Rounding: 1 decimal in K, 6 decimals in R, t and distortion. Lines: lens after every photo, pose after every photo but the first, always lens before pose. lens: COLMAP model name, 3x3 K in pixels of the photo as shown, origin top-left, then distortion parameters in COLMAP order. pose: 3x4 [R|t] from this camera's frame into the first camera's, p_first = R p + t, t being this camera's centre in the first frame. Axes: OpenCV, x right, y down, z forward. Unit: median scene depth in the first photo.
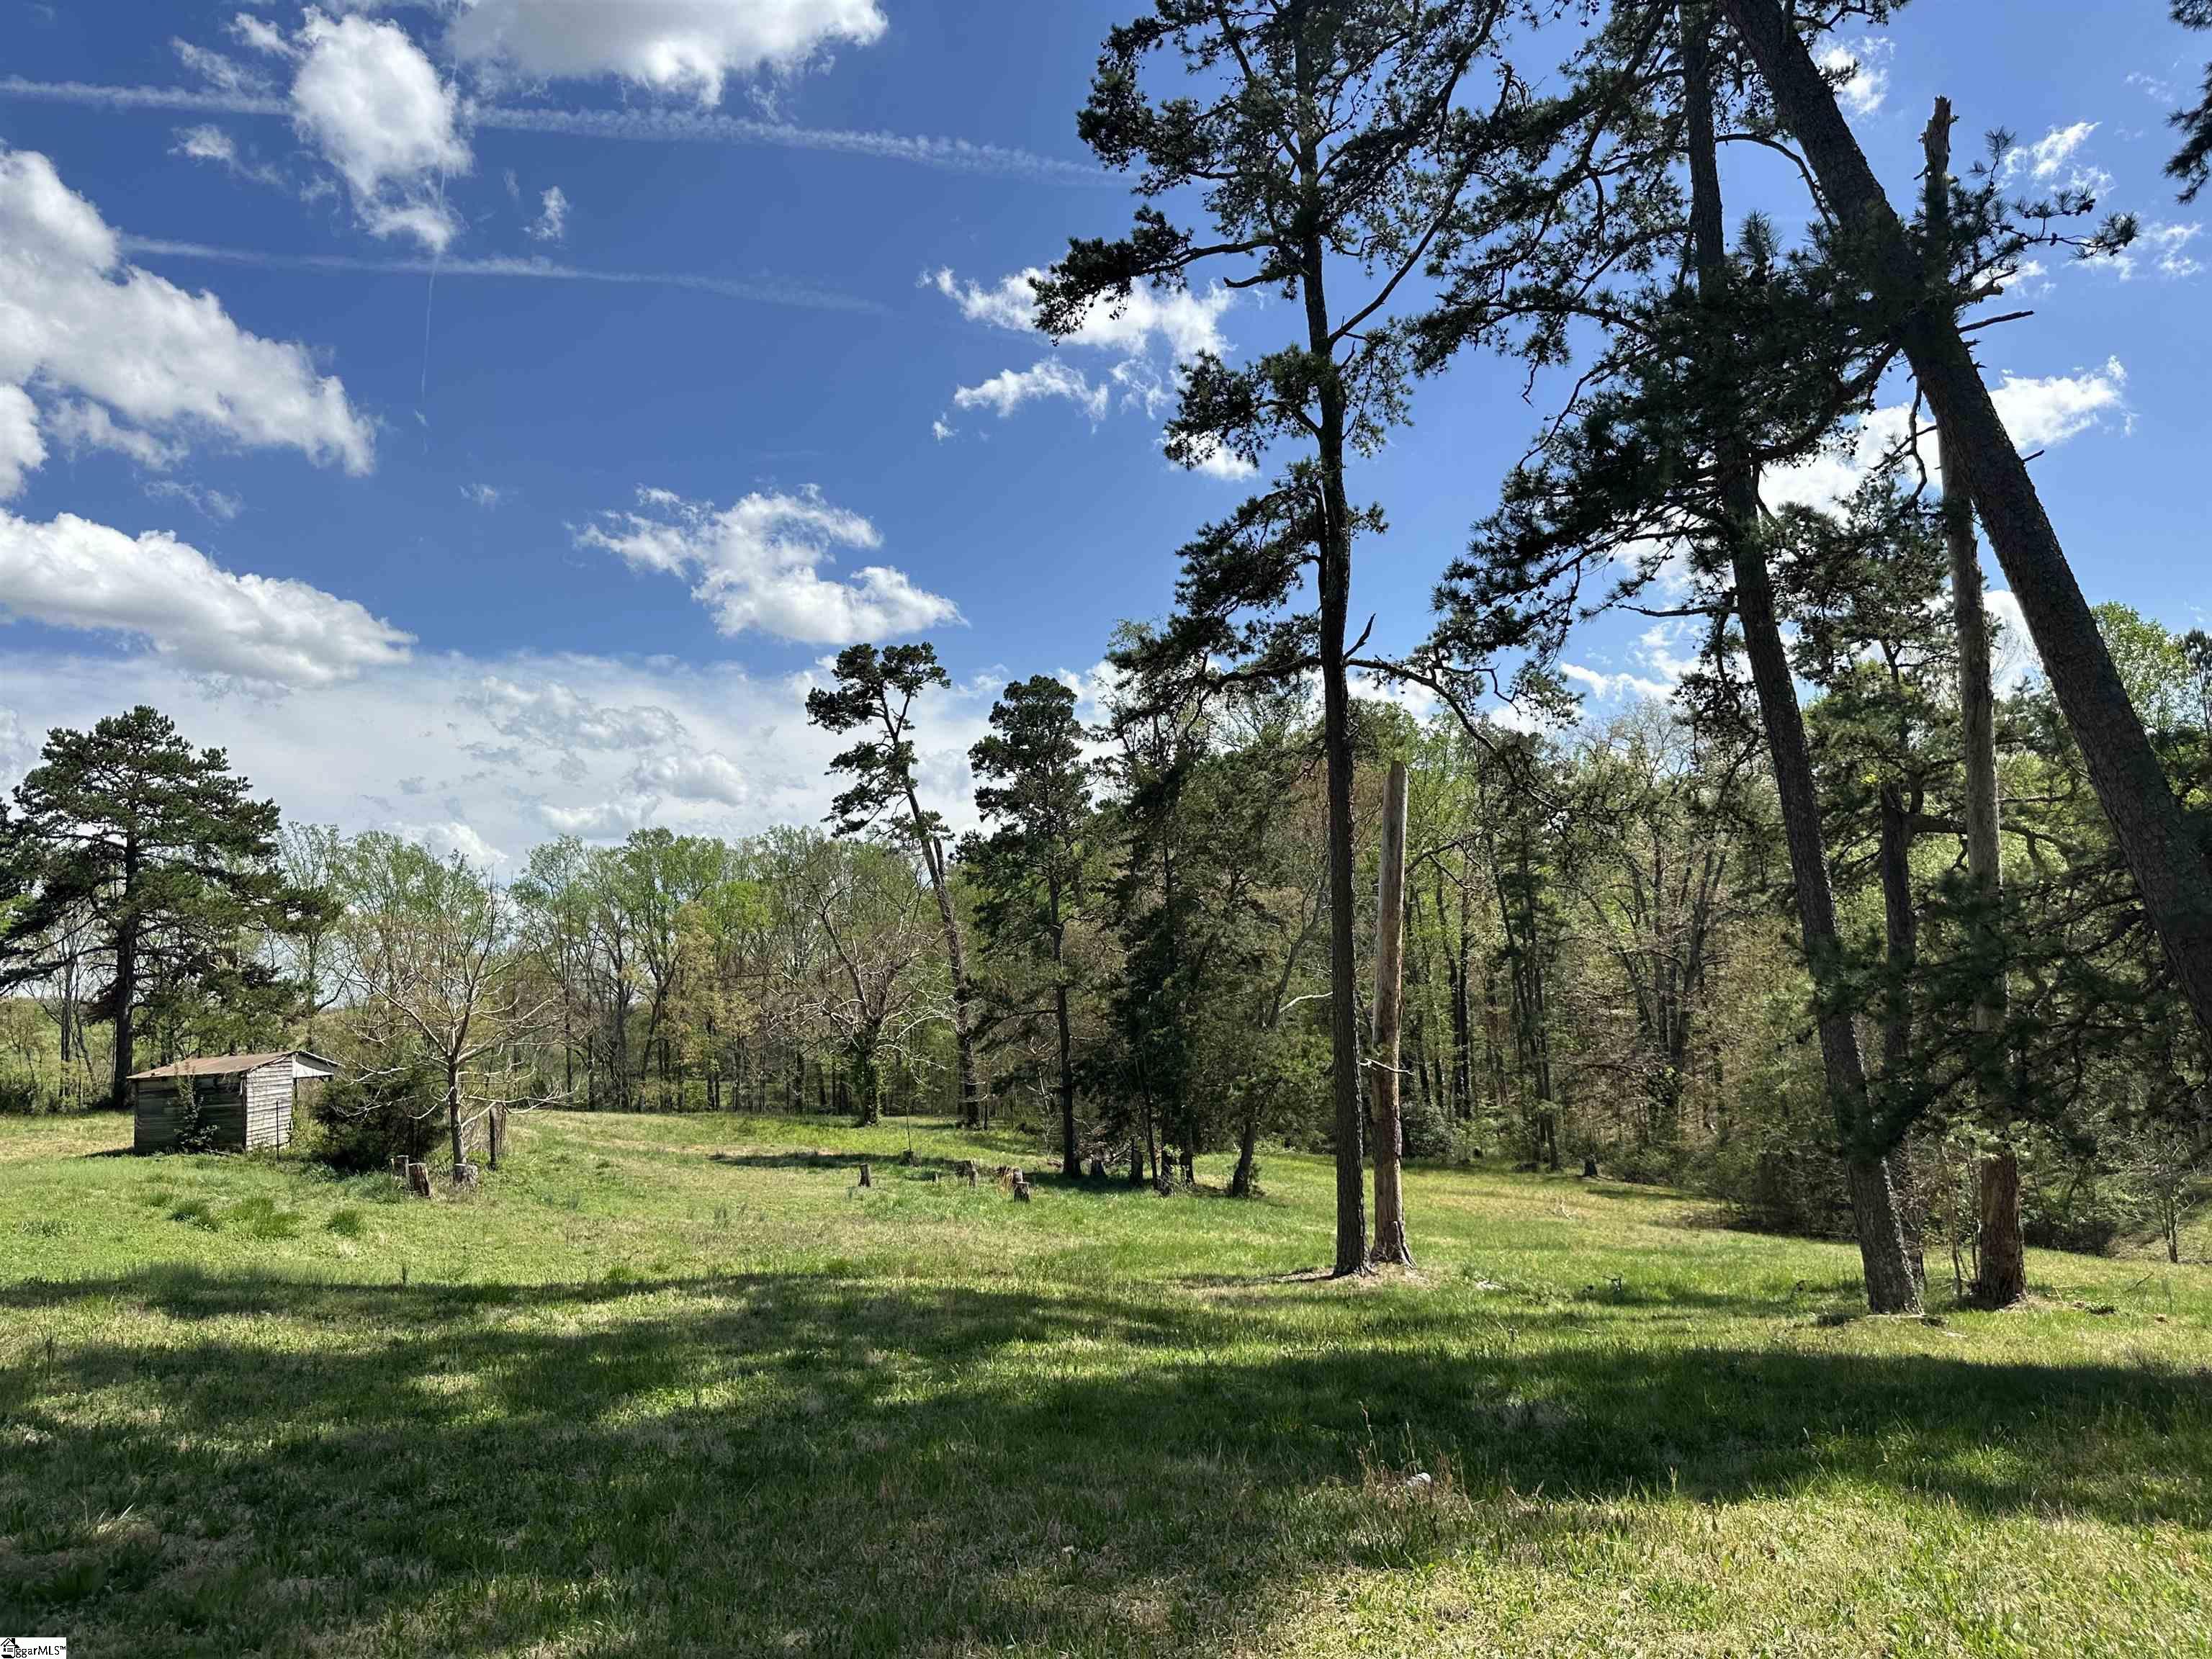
lens RADIAL K [[1587.8, 0, 1113.7], [0, 1587.8, 812.9], [0, 0, 1]] dist [0.021913, -0.010951]
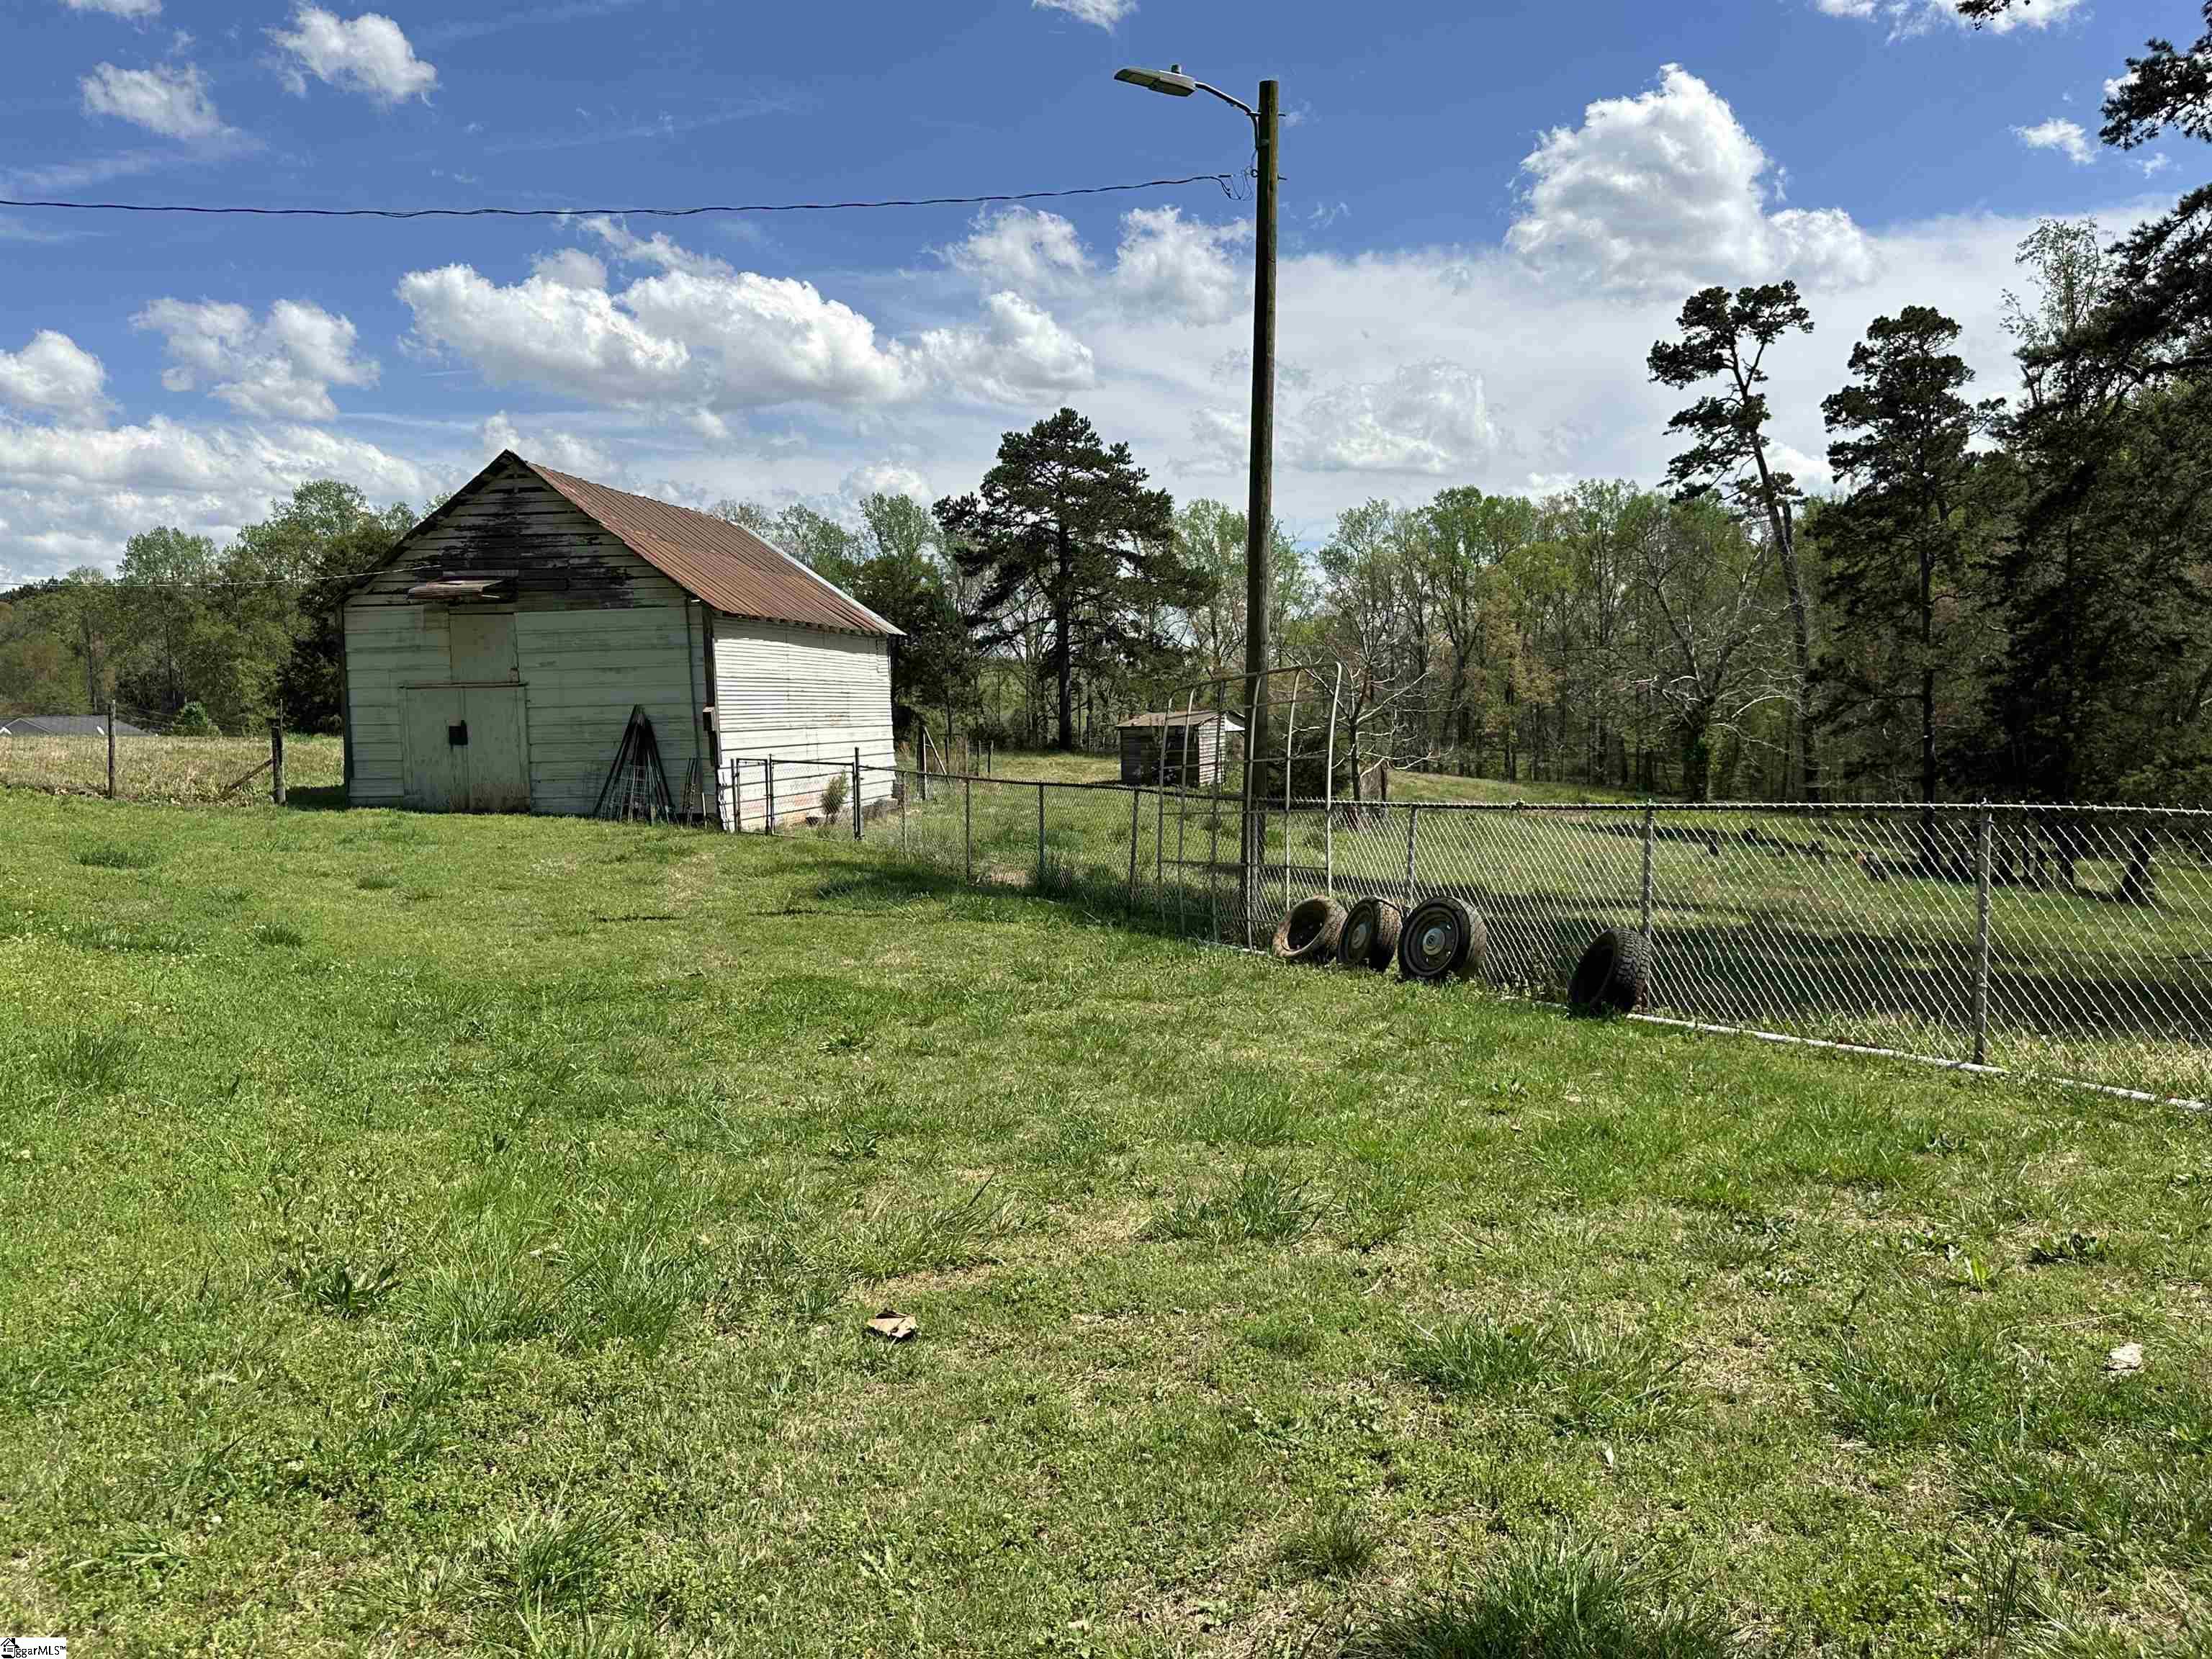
lens RADIAL K [[1694.3, 0, 1098.7], [0, 1694.3, 827.6], [0, 0, 1]] dist [0.030061, -0.051175]
pose [[0.887745, 0.067611, -0.455344, -0.010023], [0.029040, 0.978960, 0.201975, -0.038640], [0.459419, -0.192525, 0.867103, -0.262471]]
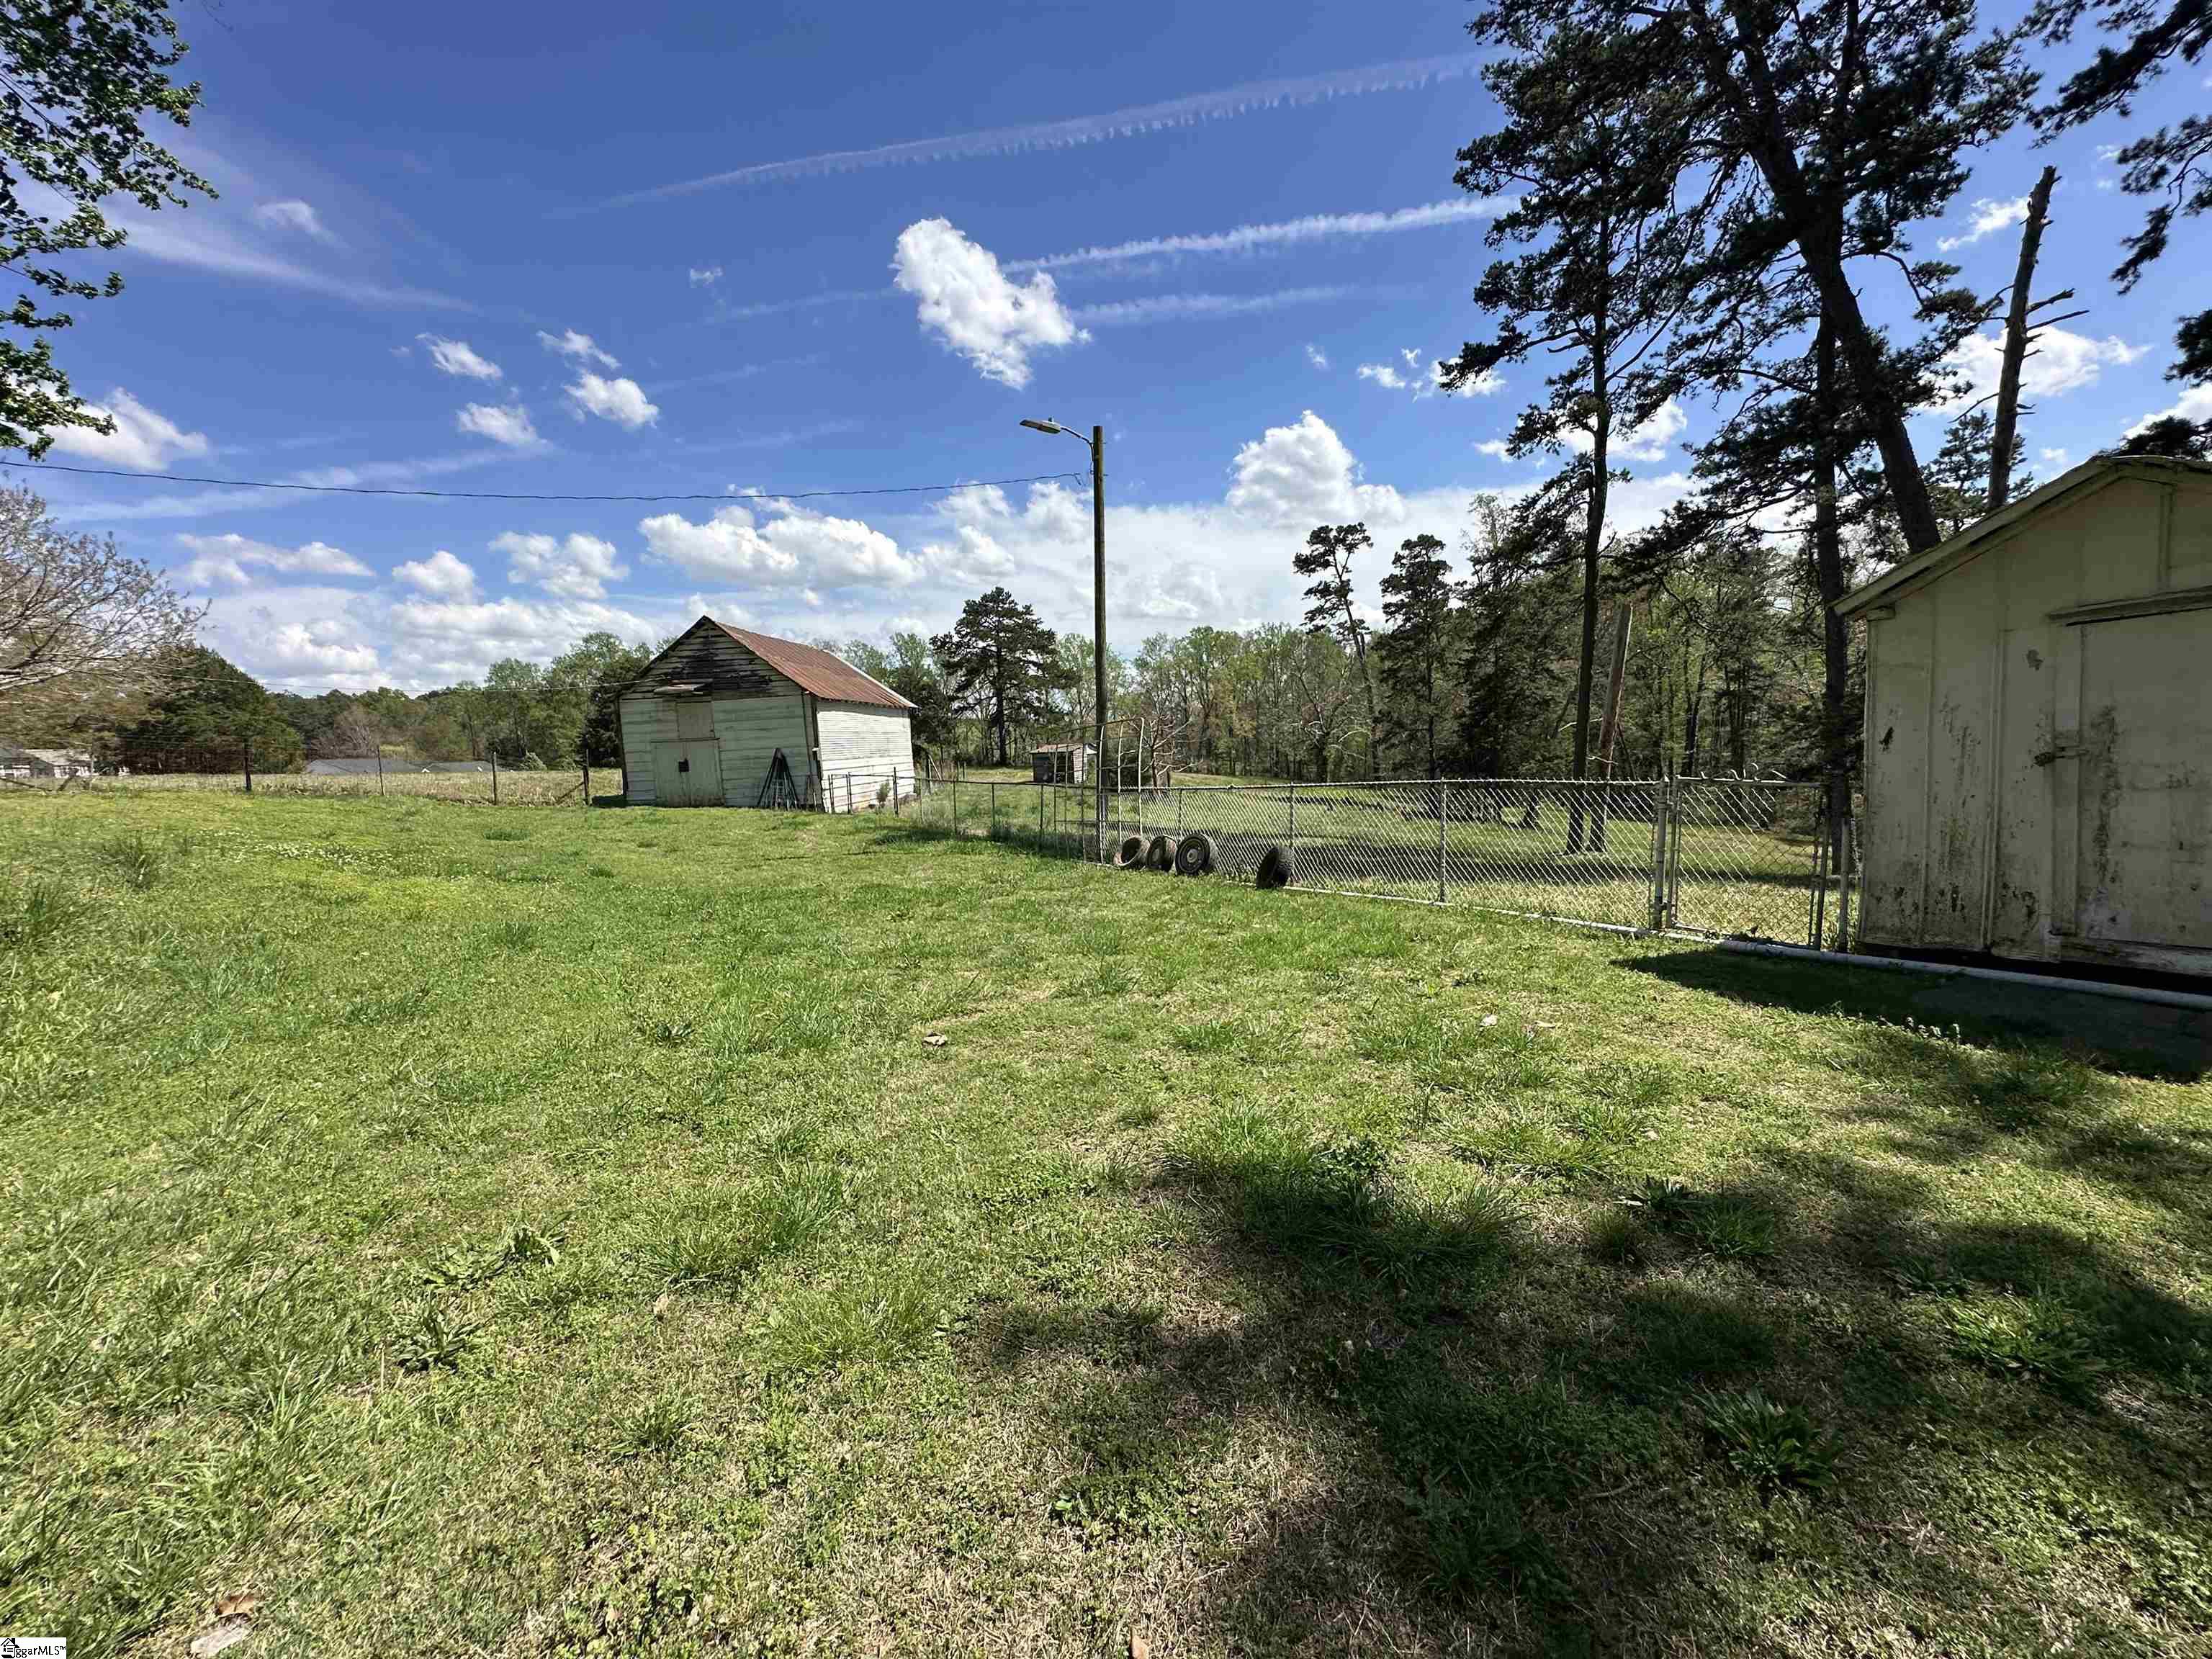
lens RADIAL K [[879.6, 0, 1119.6], [0, 879.6, 844.7], [0, 0, 1]] dist [-0.011543, 0.002423]
pose [[0.933842, 0.056232, -0.353237, -0.004740], [0.036071, 0.967726, 0.249411, -0.040286], [0.355861, -0.245652, 0.901675, -0.273648]]
